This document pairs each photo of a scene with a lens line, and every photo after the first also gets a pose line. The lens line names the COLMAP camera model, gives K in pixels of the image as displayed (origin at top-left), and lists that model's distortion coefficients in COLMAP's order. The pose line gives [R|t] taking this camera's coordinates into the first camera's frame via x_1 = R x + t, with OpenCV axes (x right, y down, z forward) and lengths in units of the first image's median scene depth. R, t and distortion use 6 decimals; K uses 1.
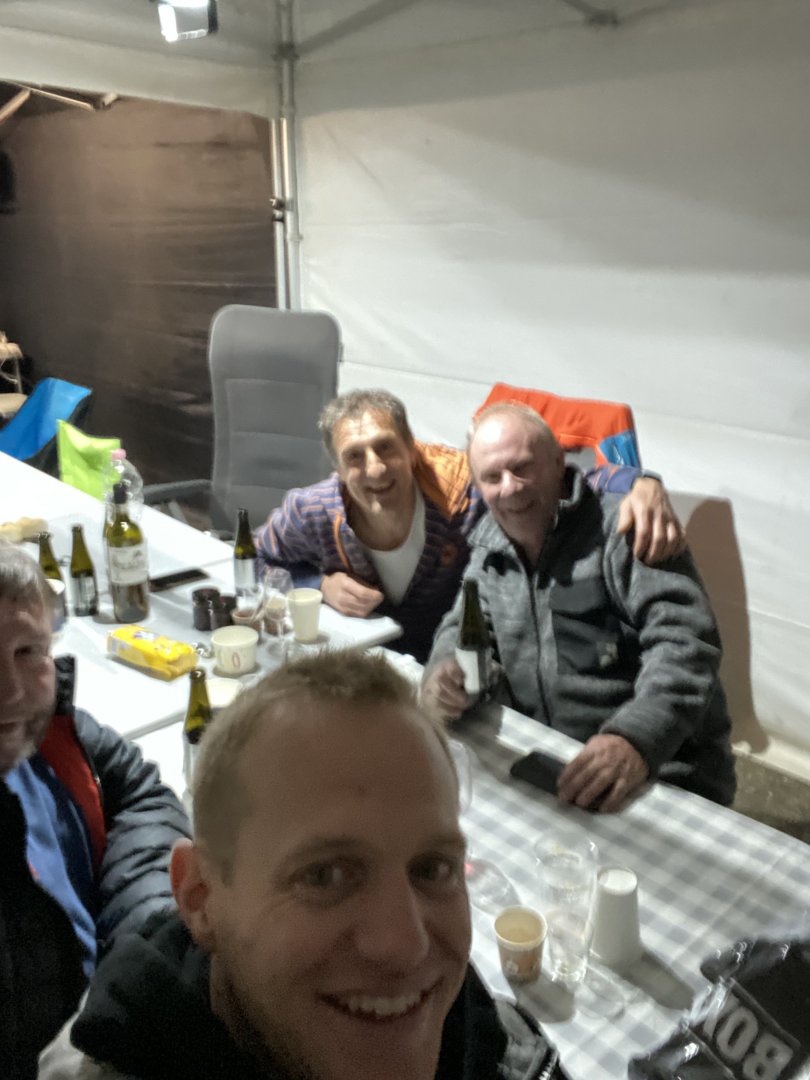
lens RADIAL K [[955.0, 0, 405.0], [0, 955.0, 540.0], [0, 0, 1]] dist [0.061154, -0.065540]
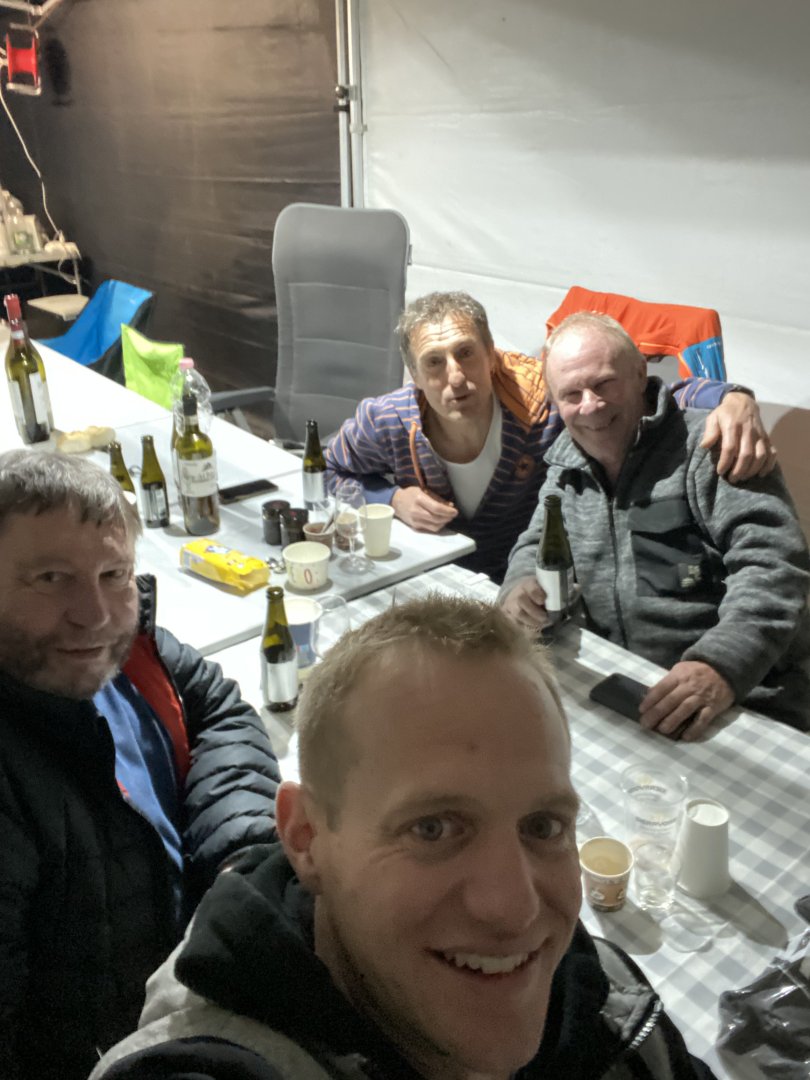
lens RADIAL K [[955.0, 0, 405.0], [0, 955.0, 540.0], [0, 0, 1]] dist [0.061154, -0.065540]
pose [[0.998403, 0.013774, -0.054795, -0.021745], [-0.008194, 0.994874, 0.100790, -0.011261], [0.055903, -0.100180, 0.993398, 0.024779]]
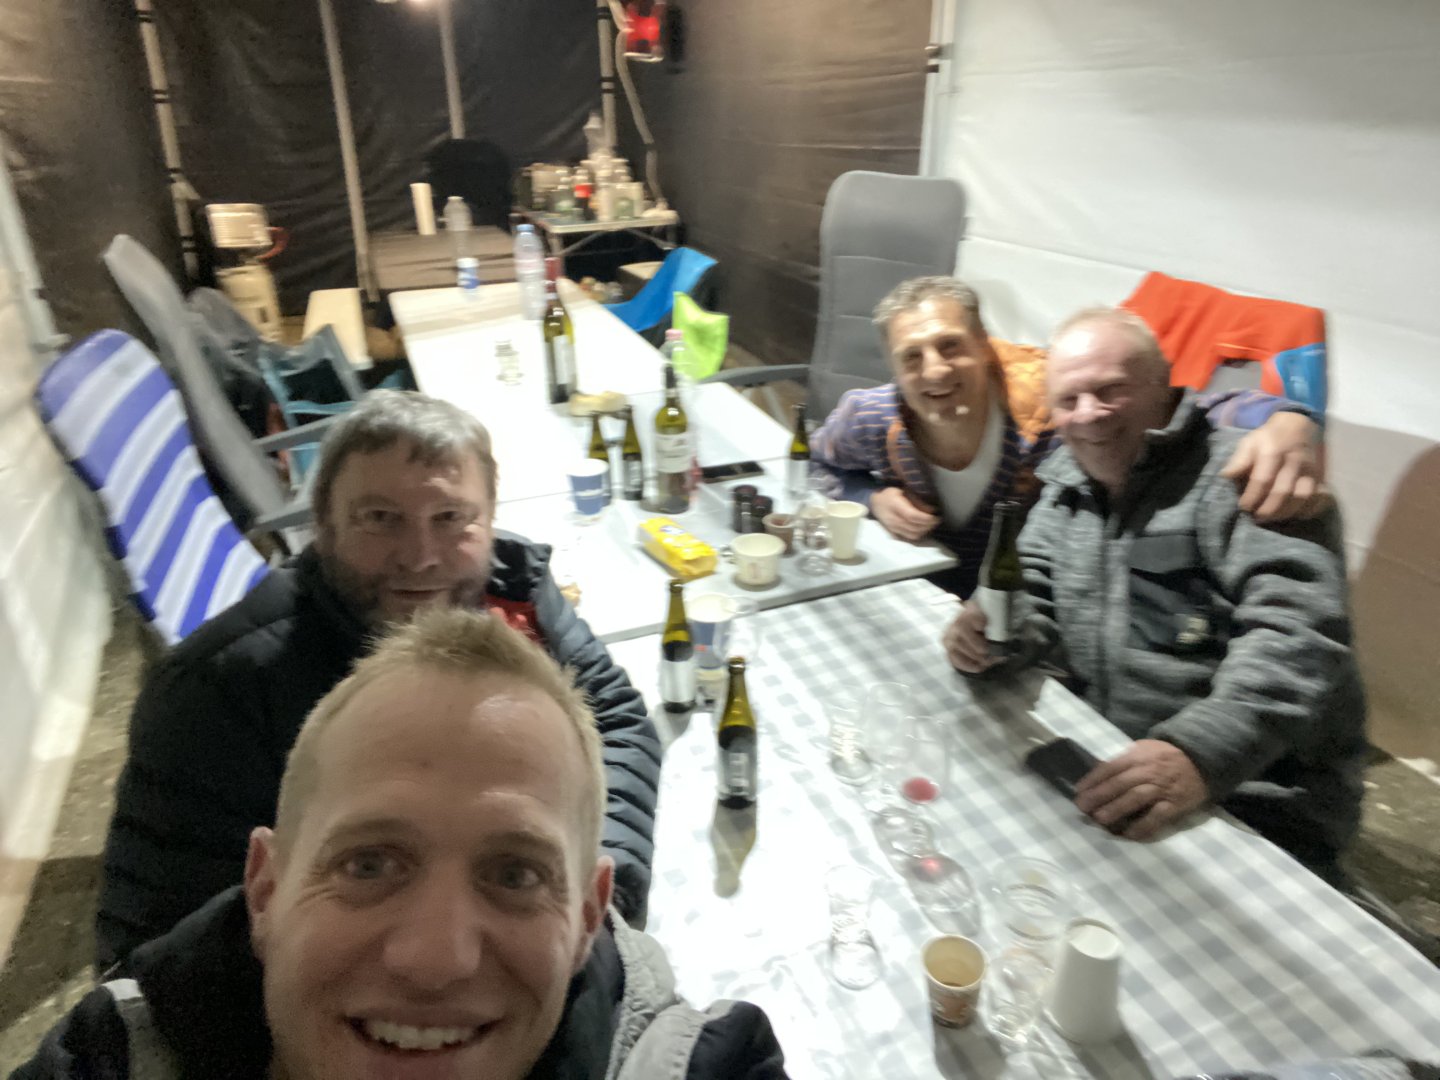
lens RADIAL K [[968.8, 0, 720.0], [0, 968.8, 540.0], [0, 0, 1]] dist [0.052501, -0.062055]
pose [[0.931039, 0.139091, -0.337373, 0.096499], [-0.097362, 0.985679, 0.137685, -0.026706], [0.351692, -0.095343, 0.931248, 0.114504]]
